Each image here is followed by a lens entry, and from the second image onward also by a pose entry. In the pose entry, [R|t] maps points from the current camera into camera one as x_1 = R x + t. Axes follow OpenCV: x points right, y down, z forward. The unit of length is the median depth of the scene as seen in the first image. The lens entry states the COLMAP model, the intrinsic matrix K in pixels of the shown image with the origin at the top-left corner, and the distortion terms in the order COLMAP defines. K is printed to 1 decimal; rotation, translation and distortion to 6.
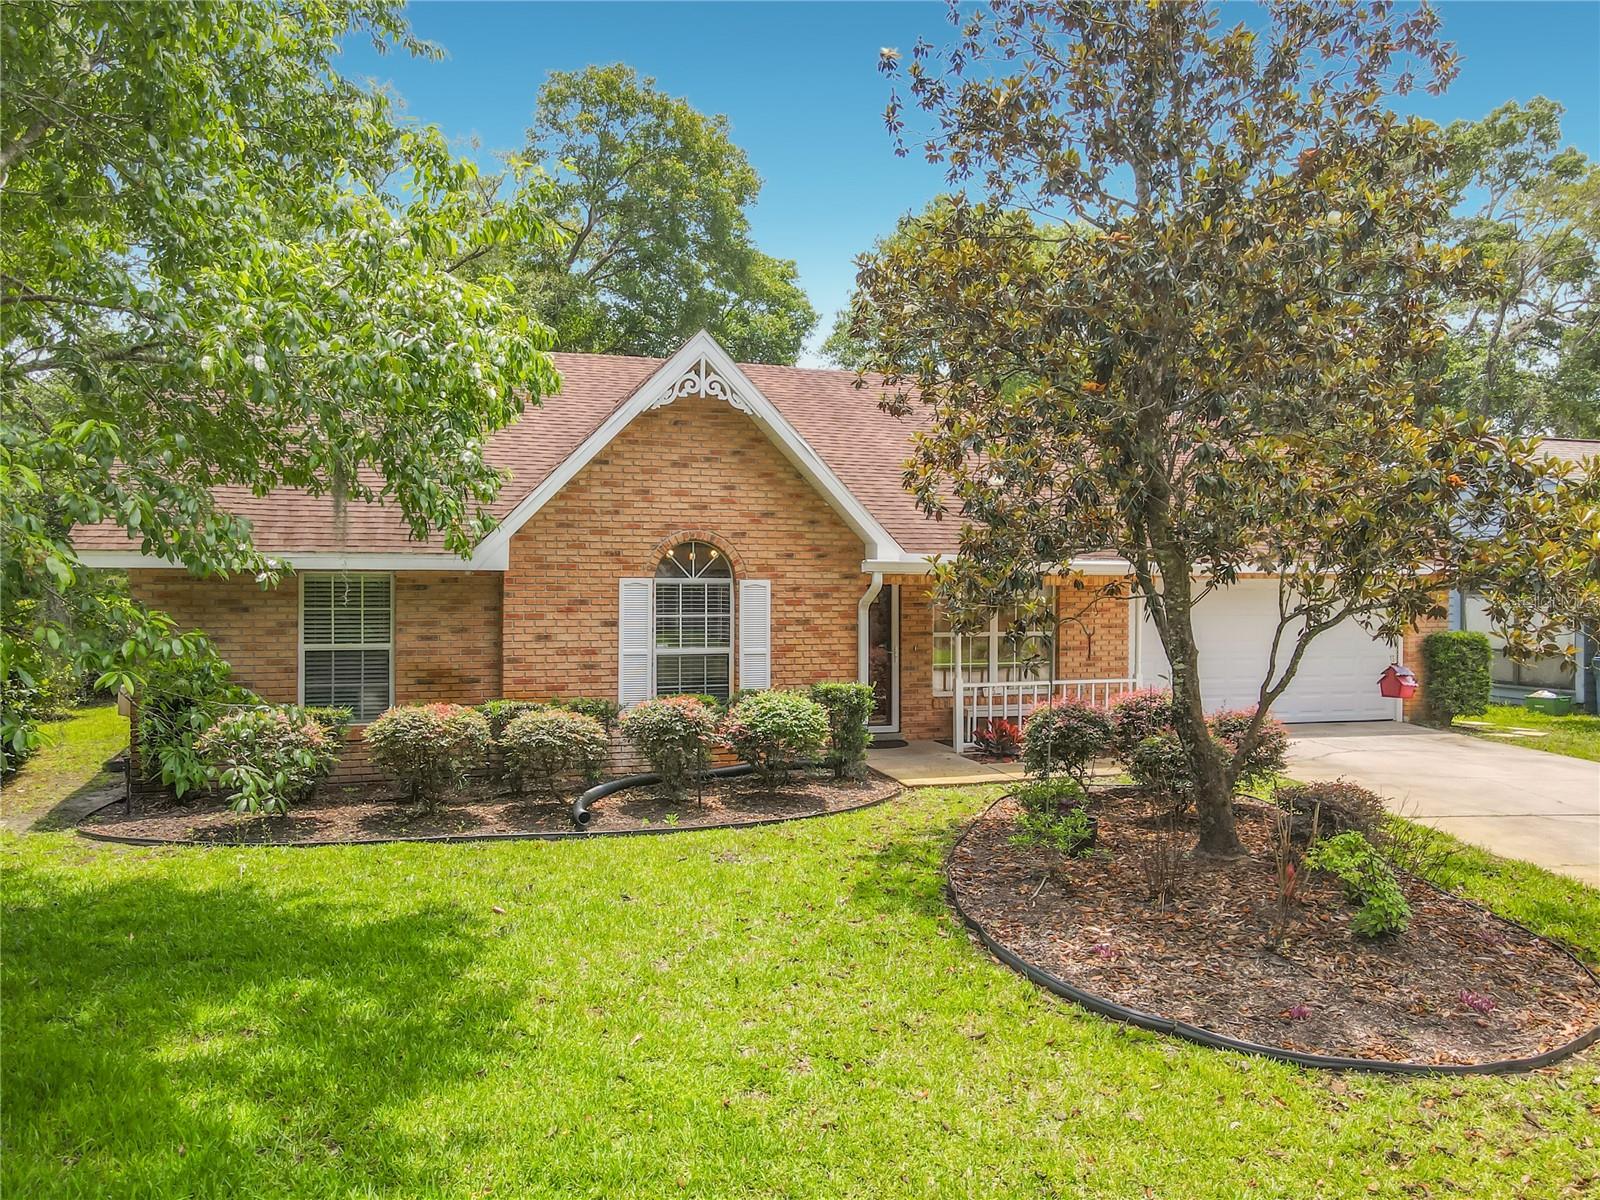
lens RADIAL K [[1205.7, 0, 803.6], [0, 1205.7, 604.7], [0, 0, 1]] dist [0.013504, 0.002210]
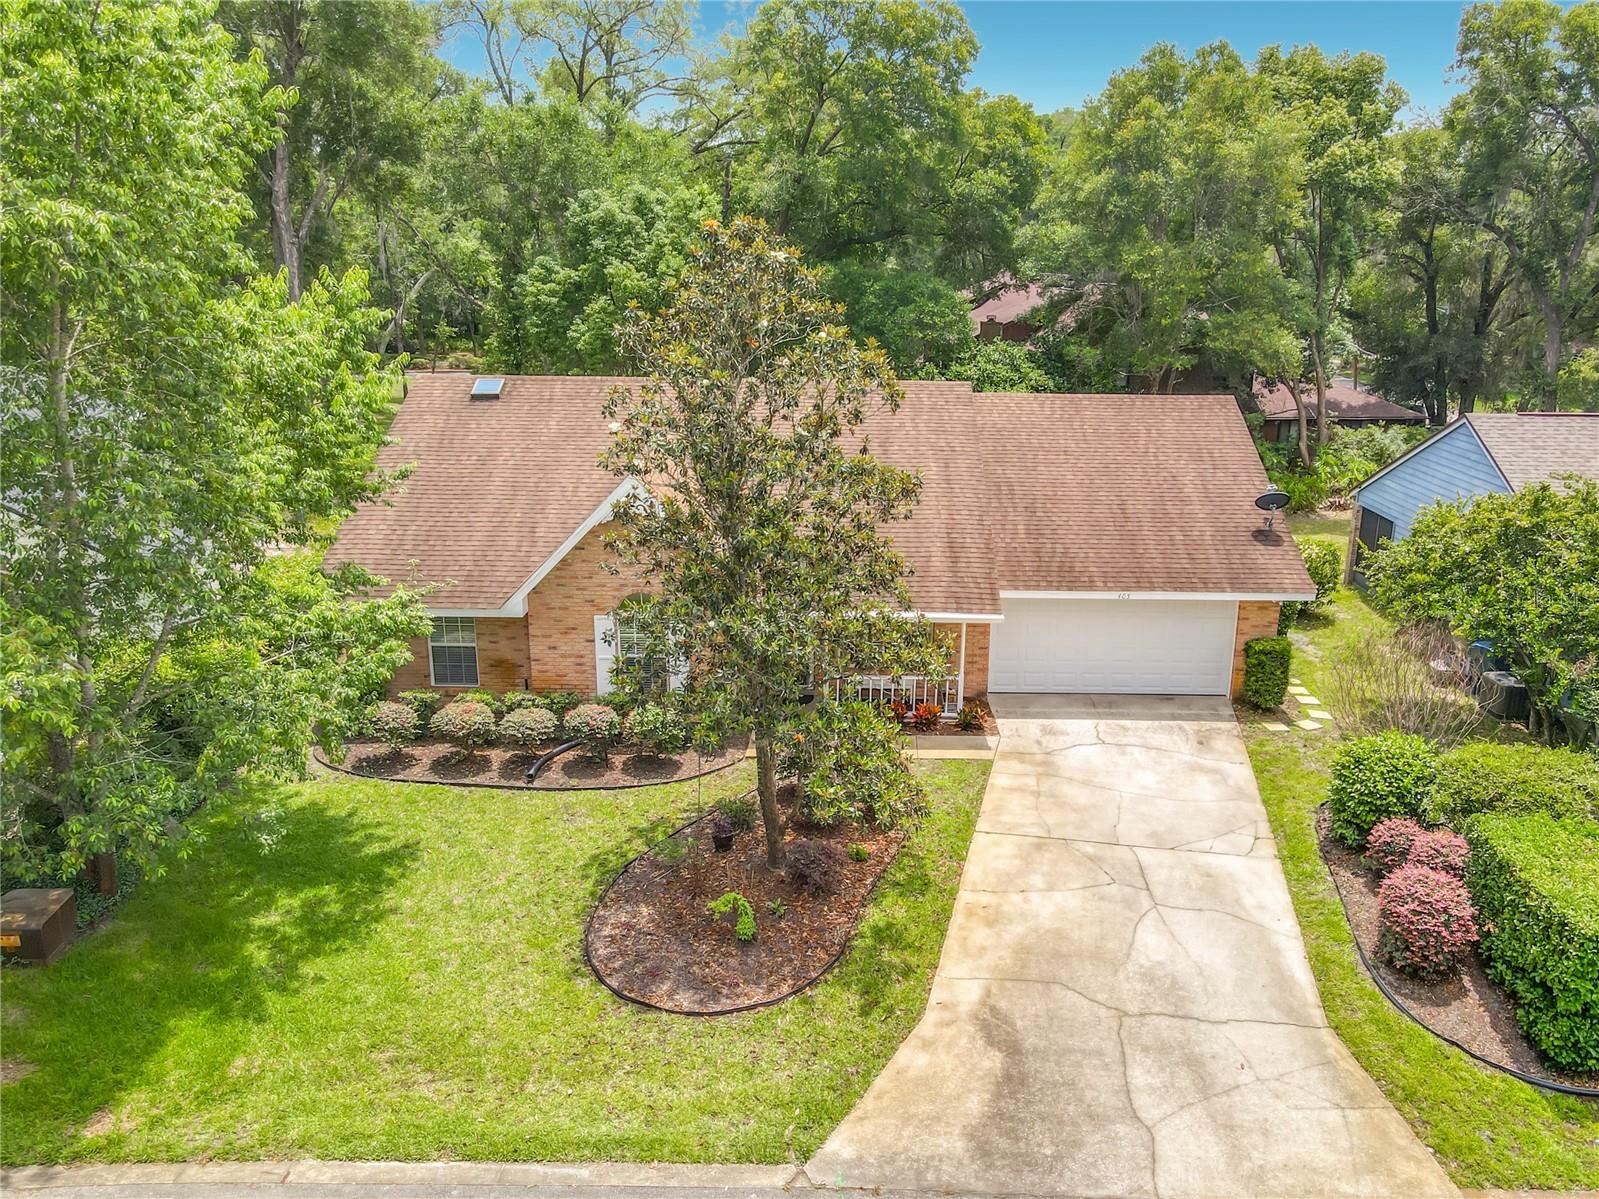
lens RADIAL K [[1205.0, 0, 861.5], [0, 1205.0, 598.0], [0, 0, 1]] dist [0.013504, 0.002210]
pose [[0.954431, 0.085105, -0.286039, 1.109312], [-0.010508, 0.967464, 0.252789, -0.772160], [0.298246, -0.238264, 0.924273, -0.708448]]
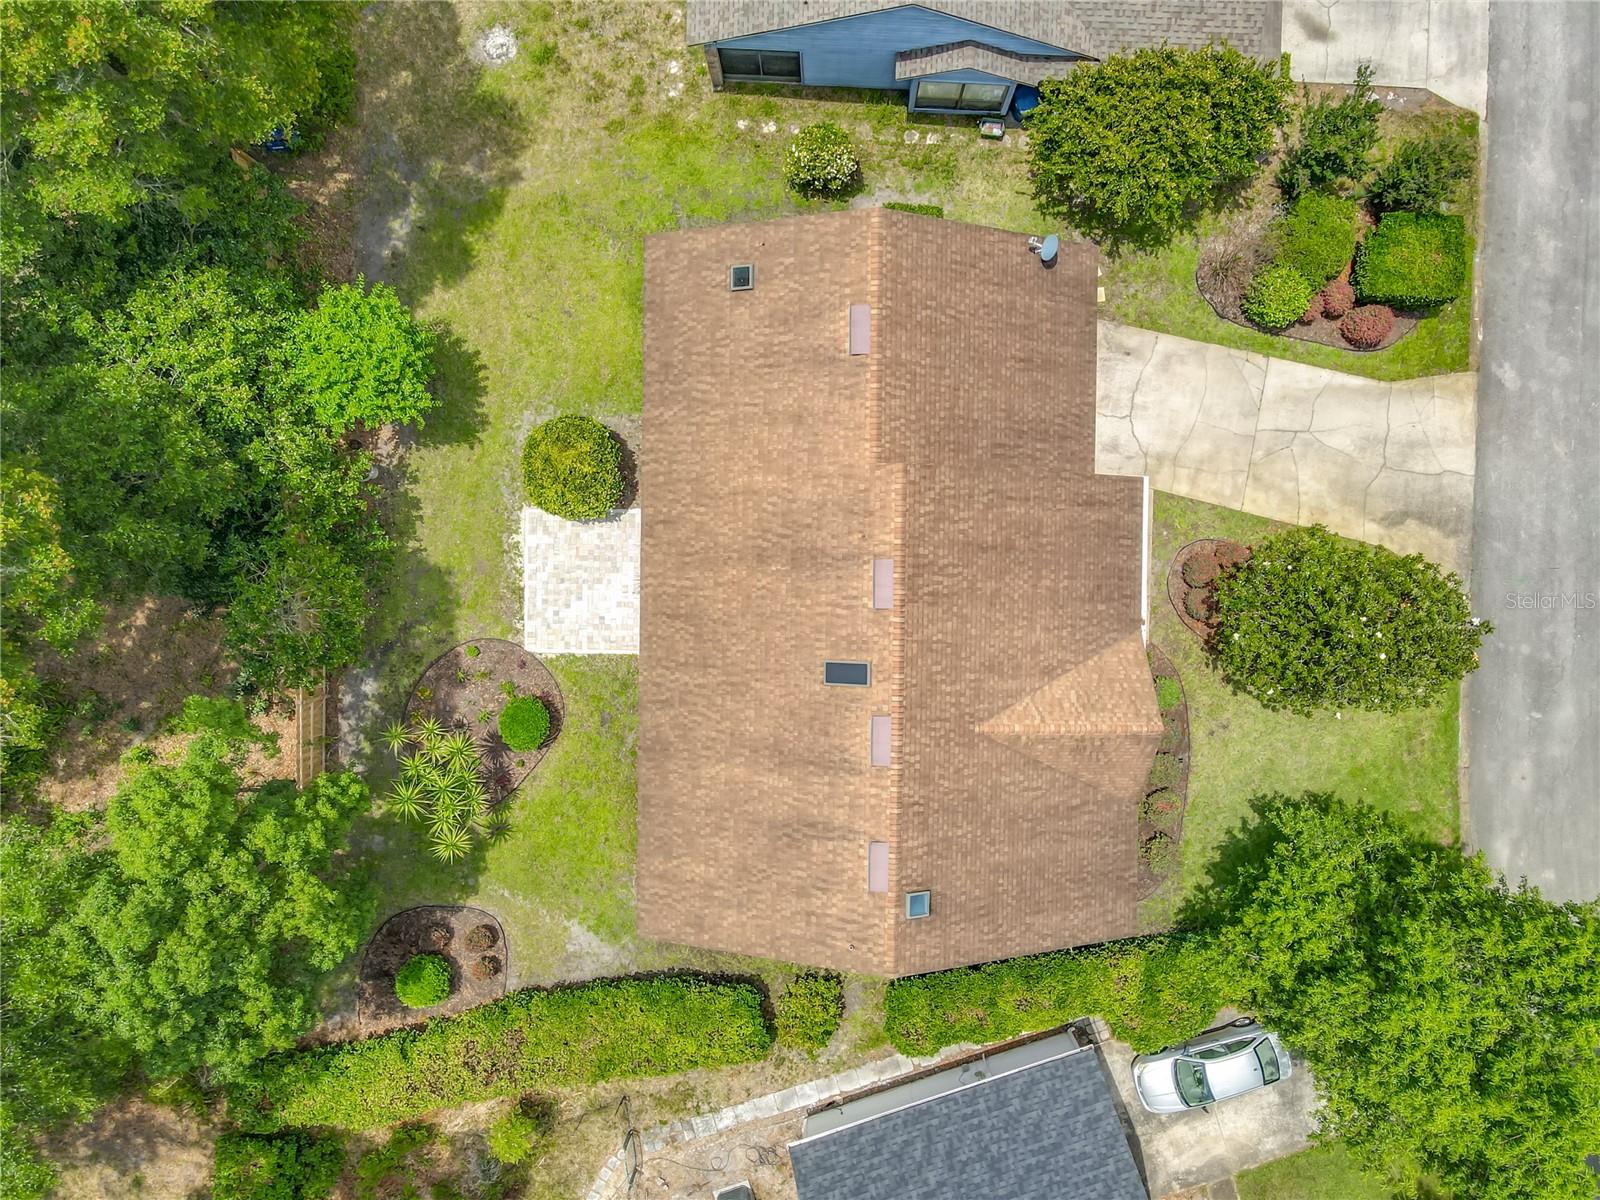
lens RADIAL K [[1205.7, 0, 801.0], [0, 1205.7, 593.3], [0, 0, 1]] dist [0.013504, 0.002210]
pose [[0.321503, -0.946464, -0.028992, 0.017649], [-0.009691, -0.033905, 0.999378, -4.131878], [-0.946859, -0.321022, -0.020073, 2.906589]]
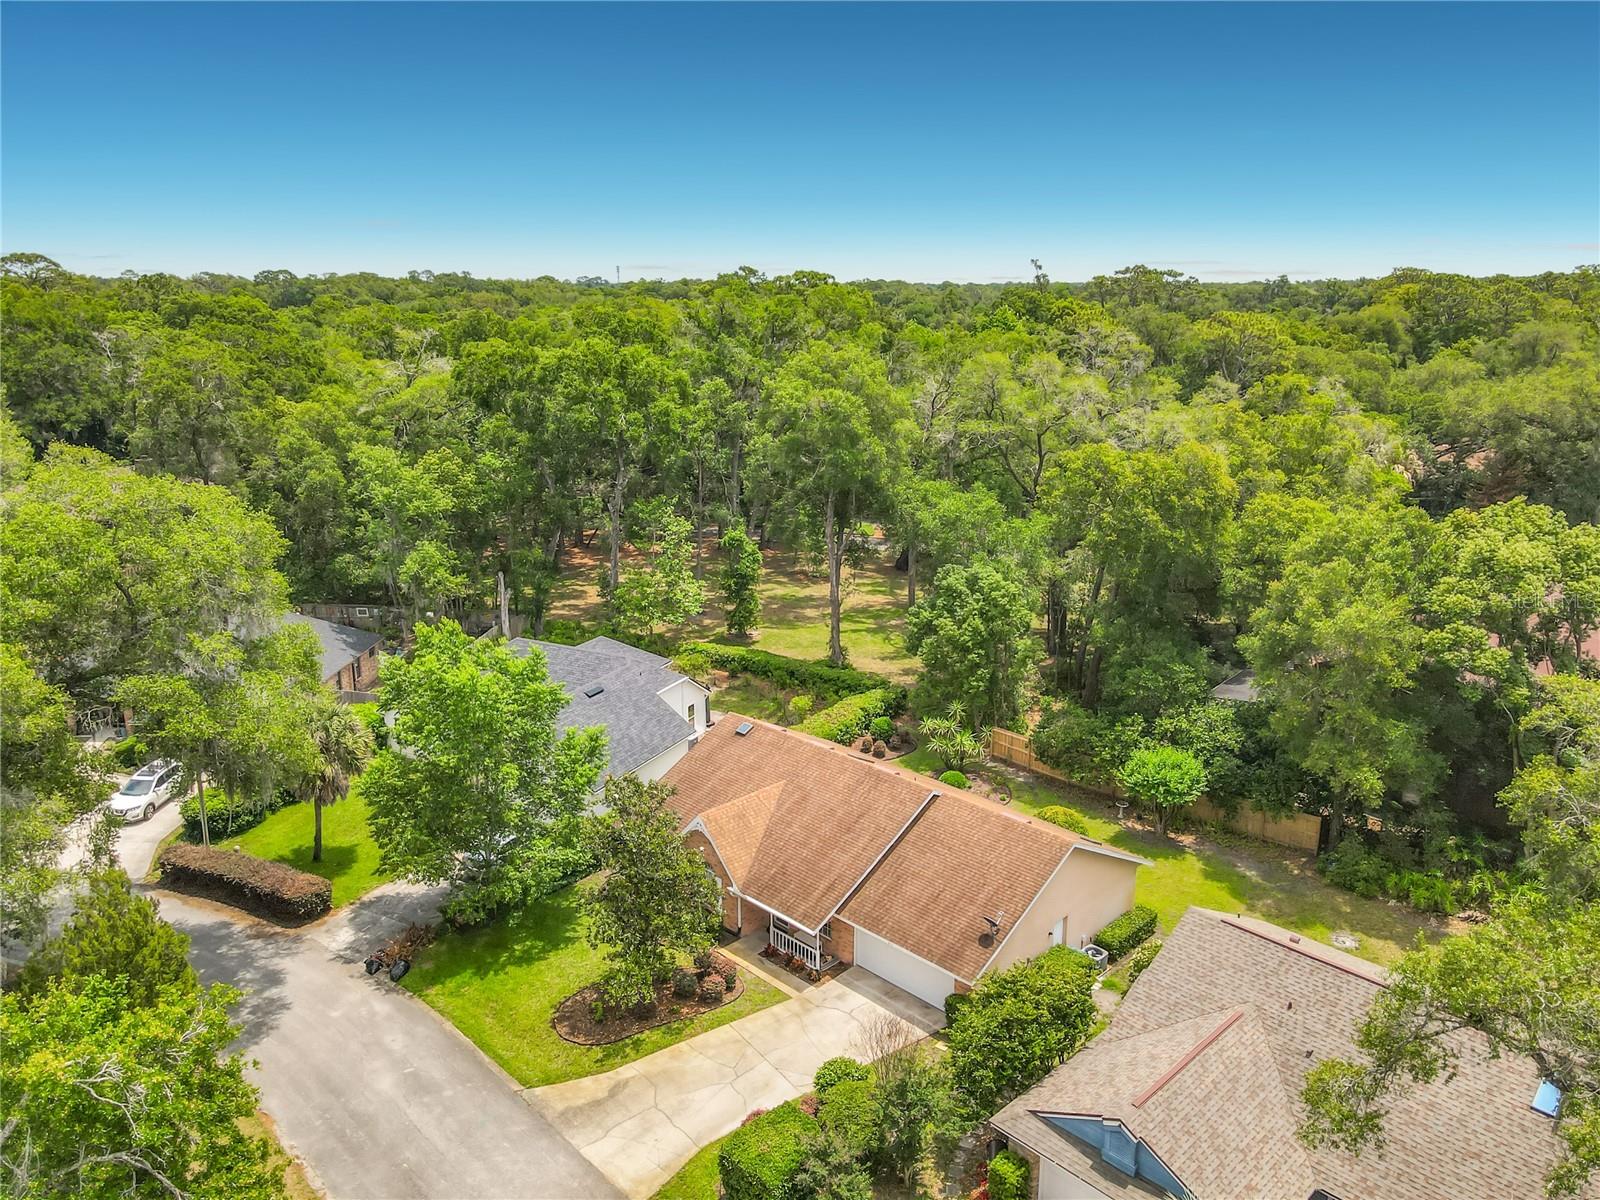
lens RADIAL K [[1205.7, 0, 806.8], [0, 1205.7, 589.6], [0, 0, 1]] dist [0.013504, 0.002210]
pose [[0.452014, 0.219763, -0.864516, 5.011162], [-0.014615, 0.970871, 0.239158, -2.874915], [0.891891, -0.095468, 0.442059, -0.454951]]
